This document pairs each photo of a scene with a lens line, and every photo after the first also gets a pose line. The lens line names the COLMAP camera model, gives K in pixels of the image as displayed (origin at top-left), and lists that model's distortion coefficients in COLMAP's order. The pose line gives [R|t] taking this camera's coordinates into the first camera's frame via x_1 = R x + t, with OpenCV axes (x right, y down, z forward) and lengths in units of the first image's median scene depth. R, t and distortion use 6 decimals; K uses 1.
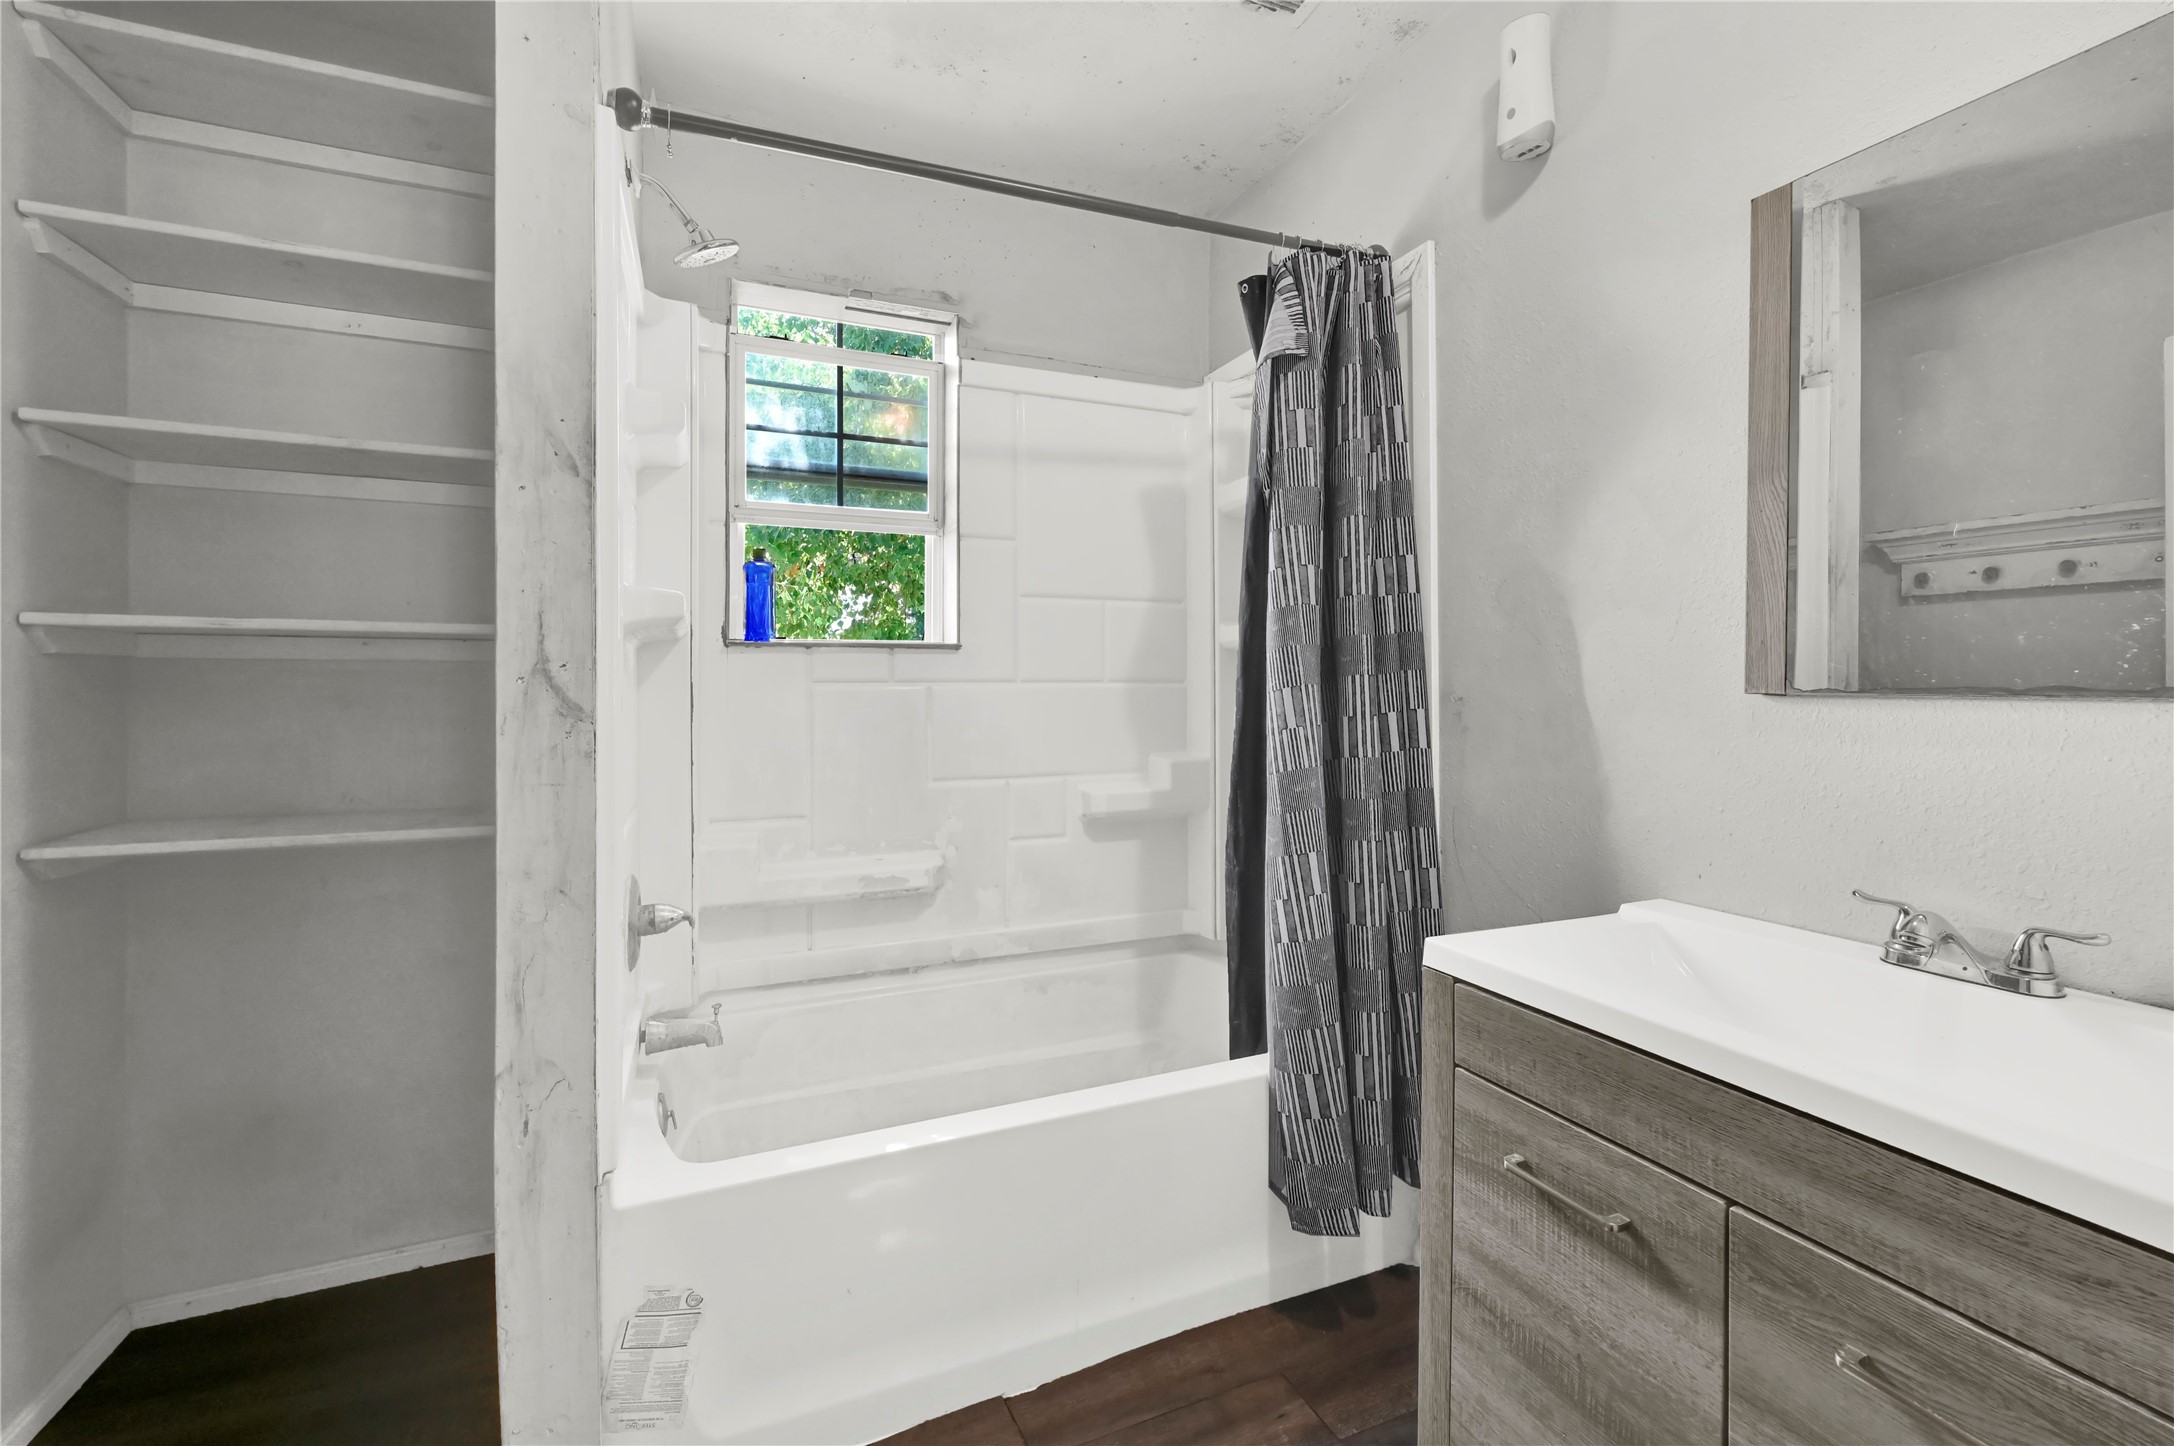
lens RADIAL K [[889.6, 0, 1089.9], [0, 889.6, 691.3], [0, 0, 1]] dist [0.001206, 0.000668]
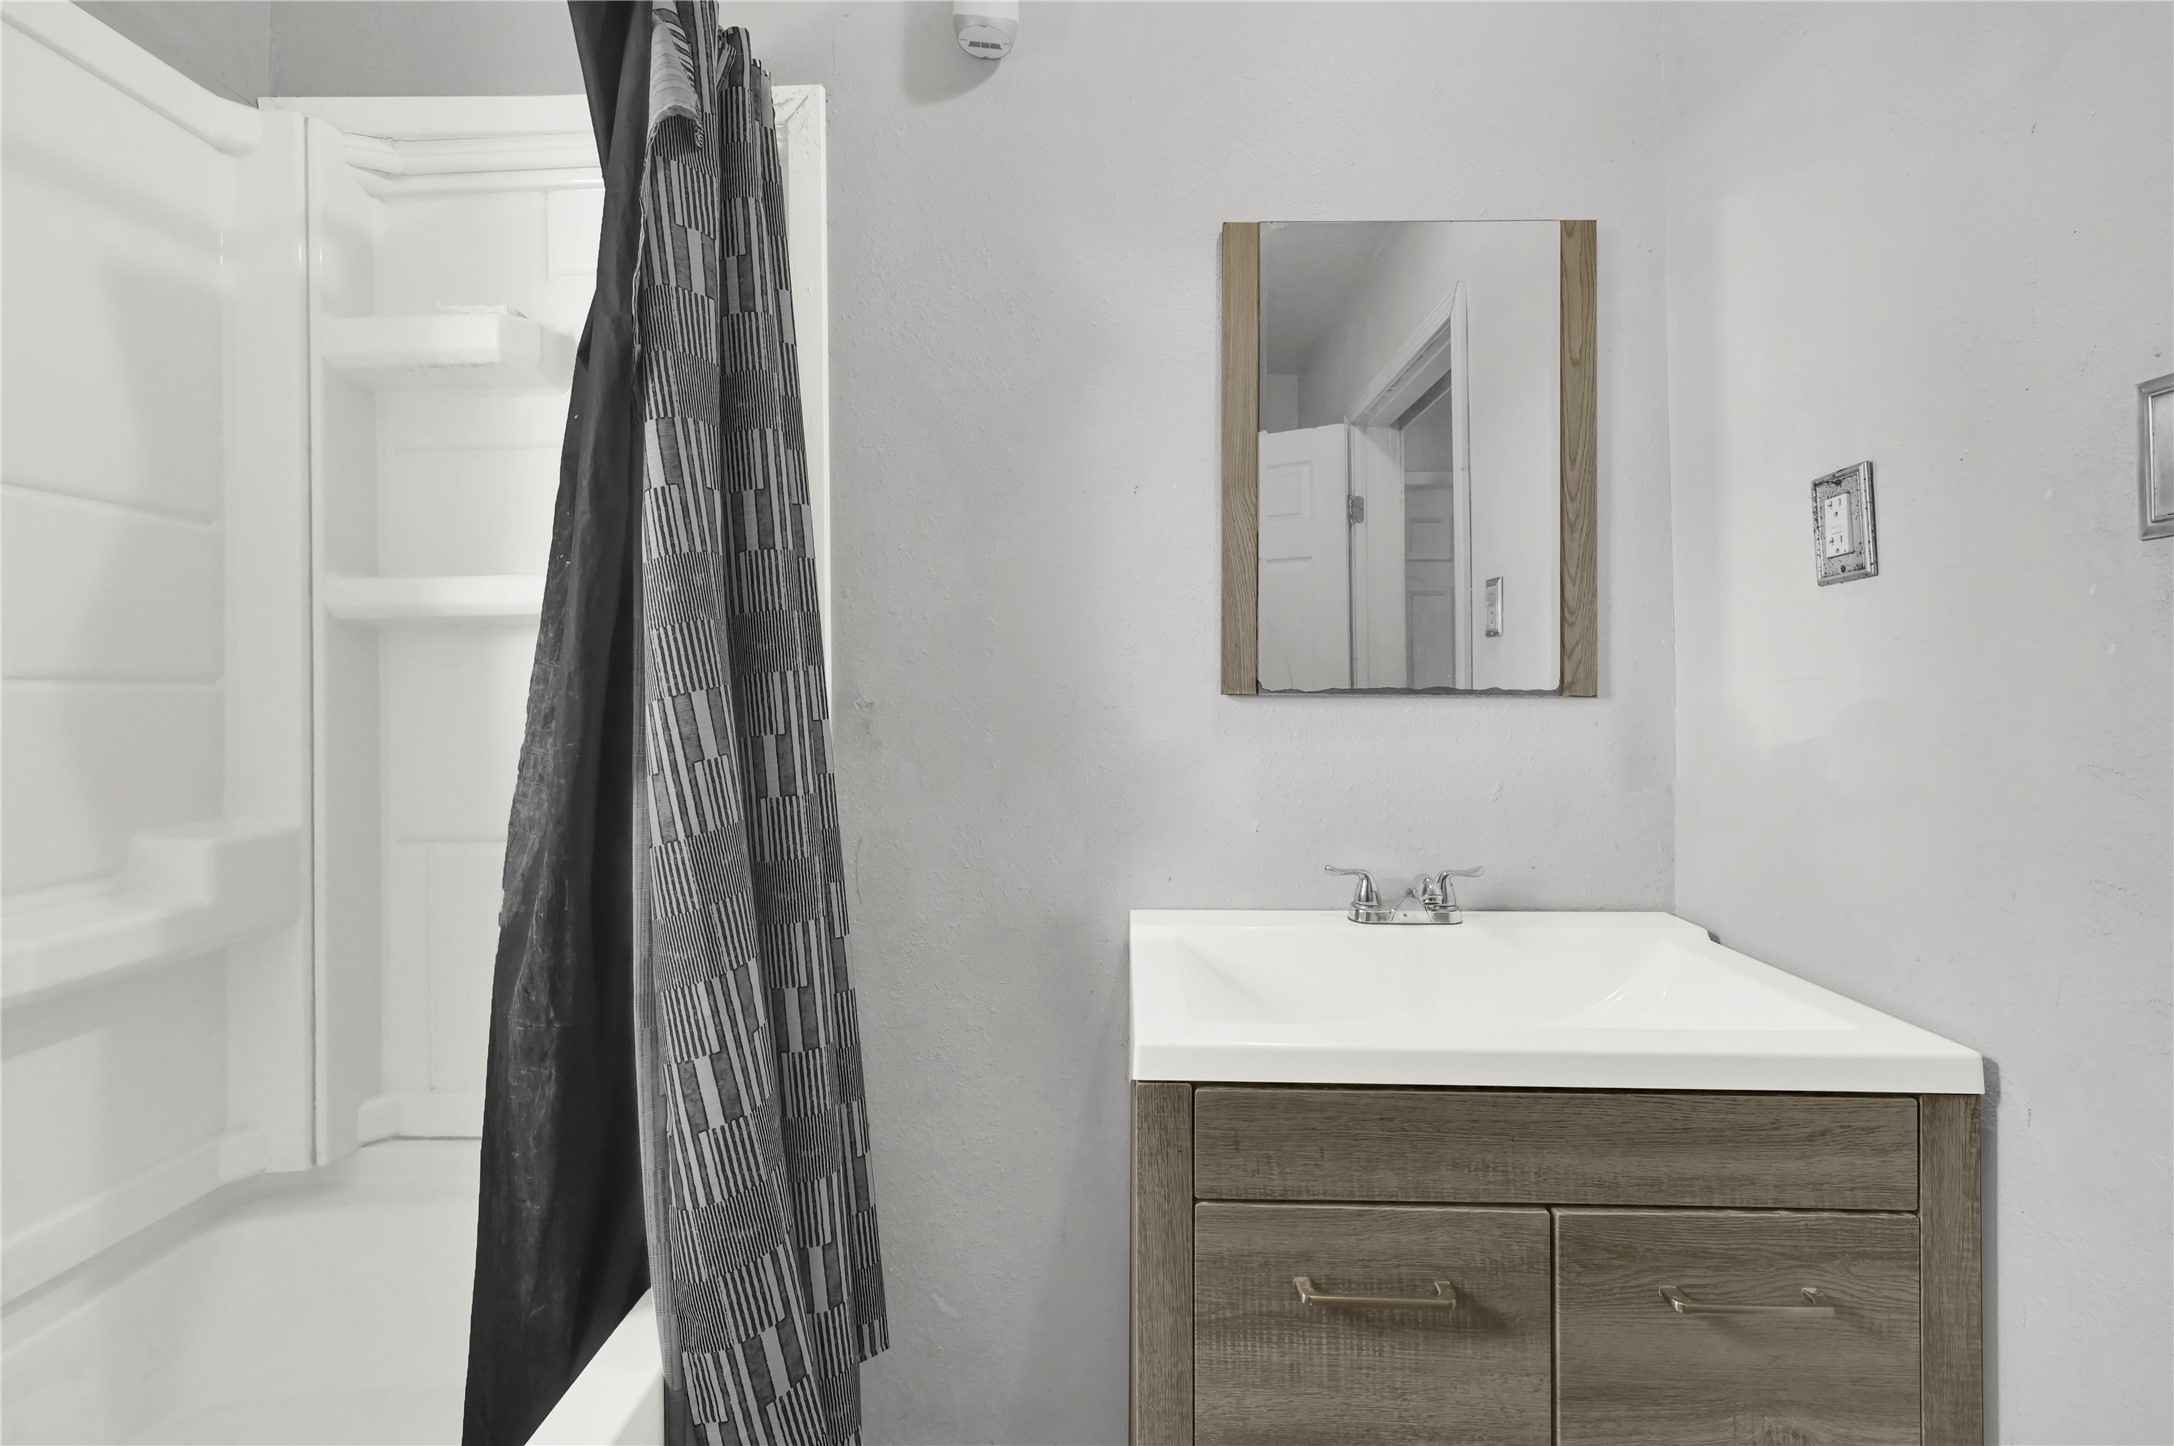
lens RADIAL K [[889.6, 0, 1089.9], [0, 889.6, 691.3], [0, 0, 1]] dist [0.001206, 0.000668]
pose [[0.435846, 0.000552, 0.900021, -0.295243], [0.007351, 0.999964, -0.004173, 0.001208], [-0.899991, 0.008435, 0.435826, 0.770590]]
